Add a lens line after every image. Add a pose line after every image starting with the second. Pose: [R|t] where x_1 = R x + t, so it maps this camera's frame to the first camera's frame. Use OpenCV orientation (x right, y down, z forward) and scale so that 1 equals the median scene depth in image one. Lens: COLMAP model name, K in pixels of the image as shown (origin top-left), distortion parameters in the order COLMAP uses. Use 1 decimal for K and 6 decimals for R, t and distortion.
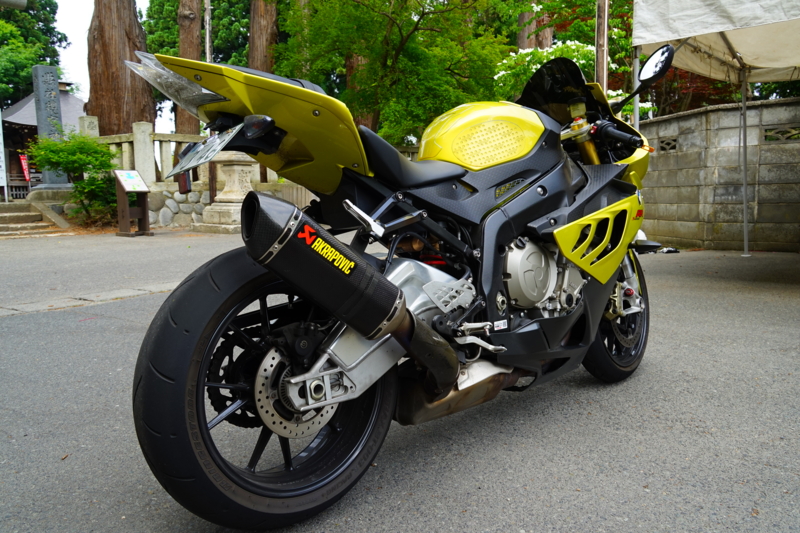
lens RADIAL K [[594.9, 0, 400.0], [0, 594.9, 266.5], [0, 0, 1]] dist [-0.000271, 0.003577]
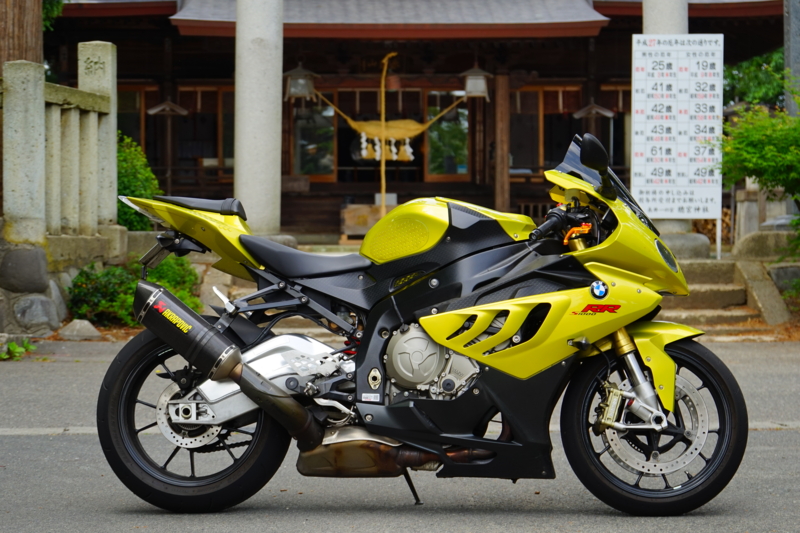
lens RADIAL K [[2311.7, 0, 400.0], [0, 2311.7, 266.5], [0, 0, 1]] dist [1.006923, -26.589076]
pose [[0.658175, 0.024480, -0.752467, 0.454748], [-0.101219, 0.993274, -0.056222, 0.011776], [0.746030, 0.113168, 0.656226, -0.244814]]
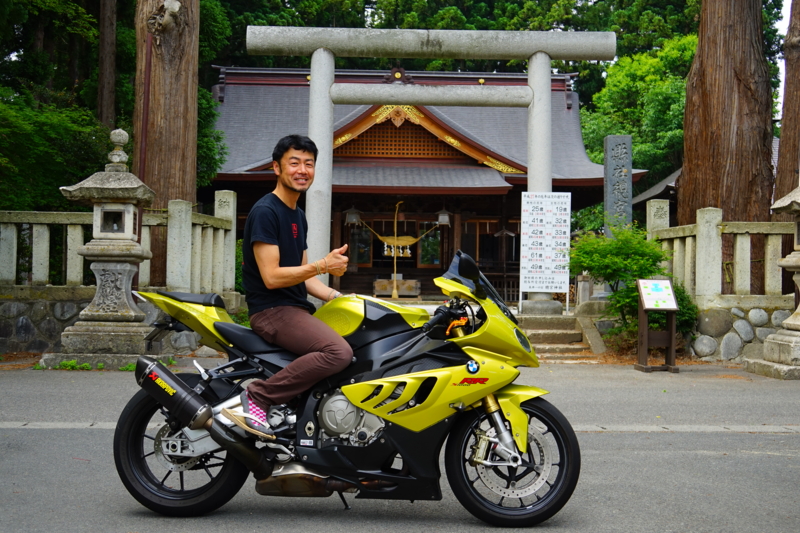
lens RADIAL K [[1147.1, 0, 457.4], [0, 1147.1, 266.0], [0, 0, 1]] dist [0.025675, 0.000361]
pose [[0.686260, 0.007510, -0.727318, 0.337040], [-0.112752, 0.988958, -0.096176, -0.014549], [0.718564, 0.148008, 0.679529, -0.107523]]
